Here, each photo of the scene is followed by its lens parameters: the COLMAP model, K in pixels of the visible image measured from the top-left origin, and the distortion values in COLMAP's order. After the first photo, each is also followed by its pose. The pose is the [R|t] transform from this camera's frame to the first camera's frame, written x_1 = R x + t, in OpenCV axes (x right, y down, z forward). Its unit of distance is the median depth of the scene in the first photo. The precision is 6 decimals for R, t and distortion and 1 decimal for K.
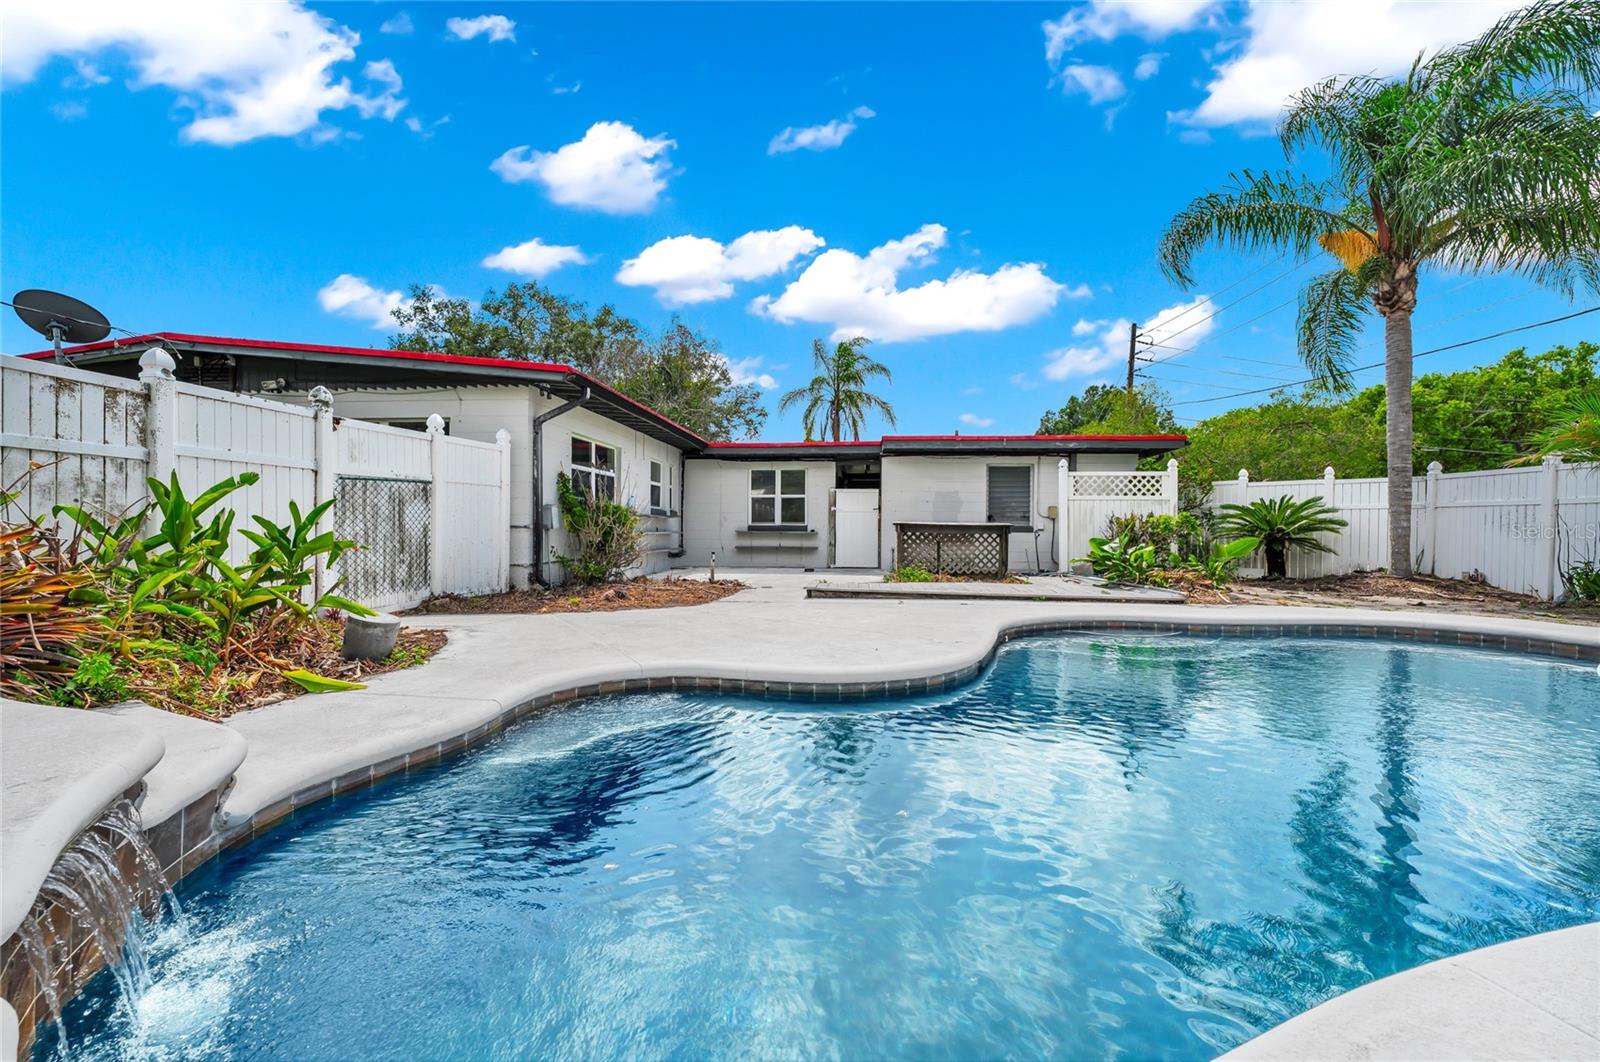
lens RADIAL K [[658.1, 0, 795.1], [0, 658.1, 574.9], [0, 0, 1]] dist [0.000071, 0.000086]
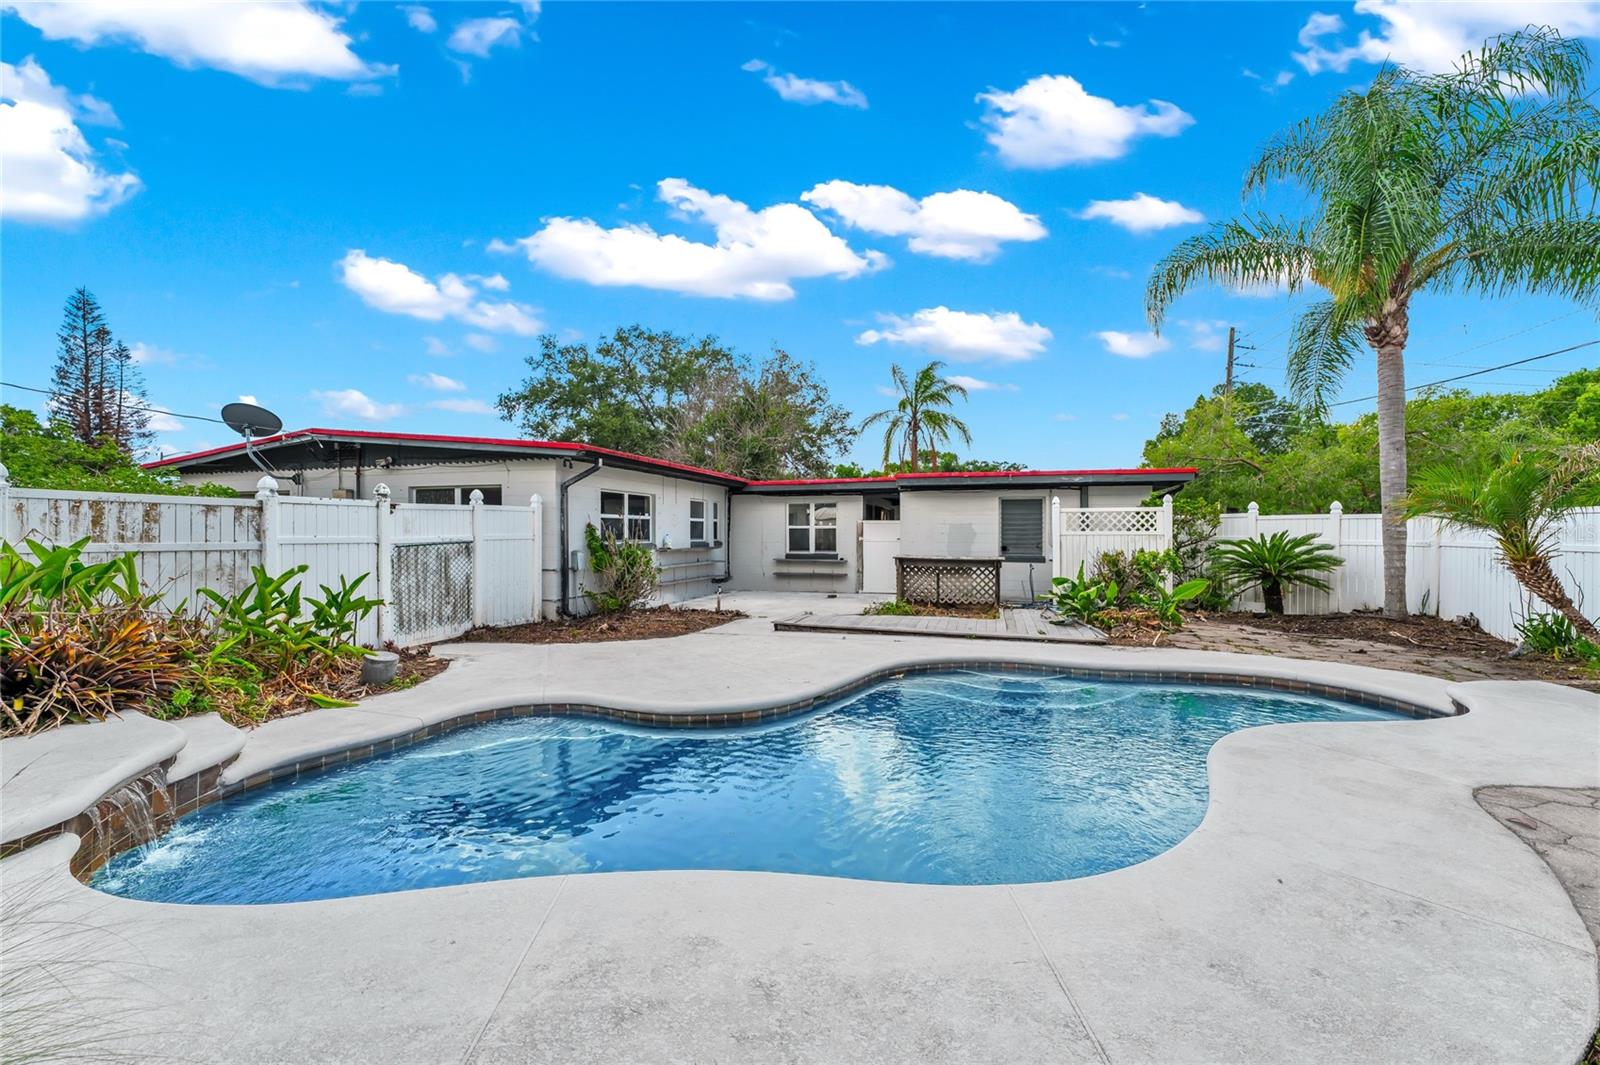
lens RADIAL K [[658.1, 0, 795.1], [0, 658.1, 576.4], [0, 0, 1]] dist [0.000071, 0.000086]
pose [[0.981238, 0.004566, -0.192744, 0.246833], [-0.005827, 0.999965, -0.005977, -0.048837], [0.192710, 0.006987, 0.981231, -0.124808]]
